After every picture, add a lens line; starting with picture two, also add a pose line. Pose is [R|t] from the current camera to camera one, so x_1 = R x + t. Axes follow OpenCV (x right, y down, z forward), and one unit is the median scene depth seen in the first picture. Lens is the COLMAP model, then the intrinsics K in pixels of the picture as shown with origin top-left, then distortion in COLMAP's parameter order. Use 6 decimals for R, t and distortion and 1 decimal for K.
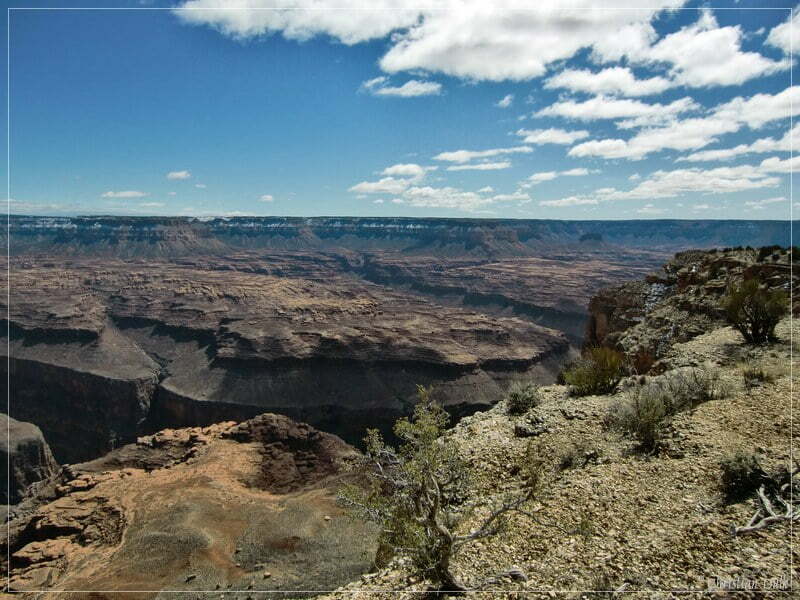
lens RADIAL K [[584.0, 0, 402.6], [0, 584.0, 298.5], [0, 0, 1]] dist [-0.113125, 0.148542]
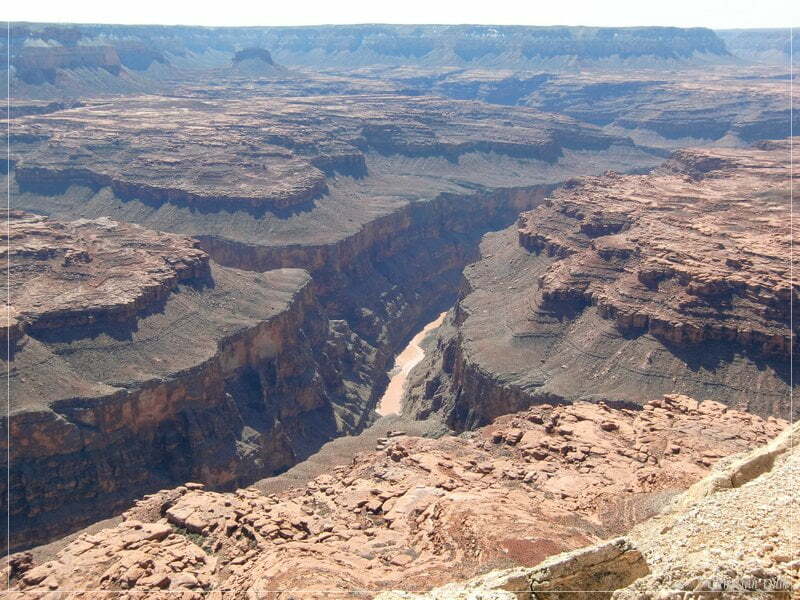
lens RADIAL K [[980.8, 0, 396.8], [0, 980.8, 294.0], [0, 0, 1]] dist [-0.160067, 0.527783]
pose [[0.900234, -0.112405, 0.420646, 0.046193], [0.055246, 0.987782, 0.145720, -0.008410], [-0.431886, -0.107943, 0.895445, 0.090894]]
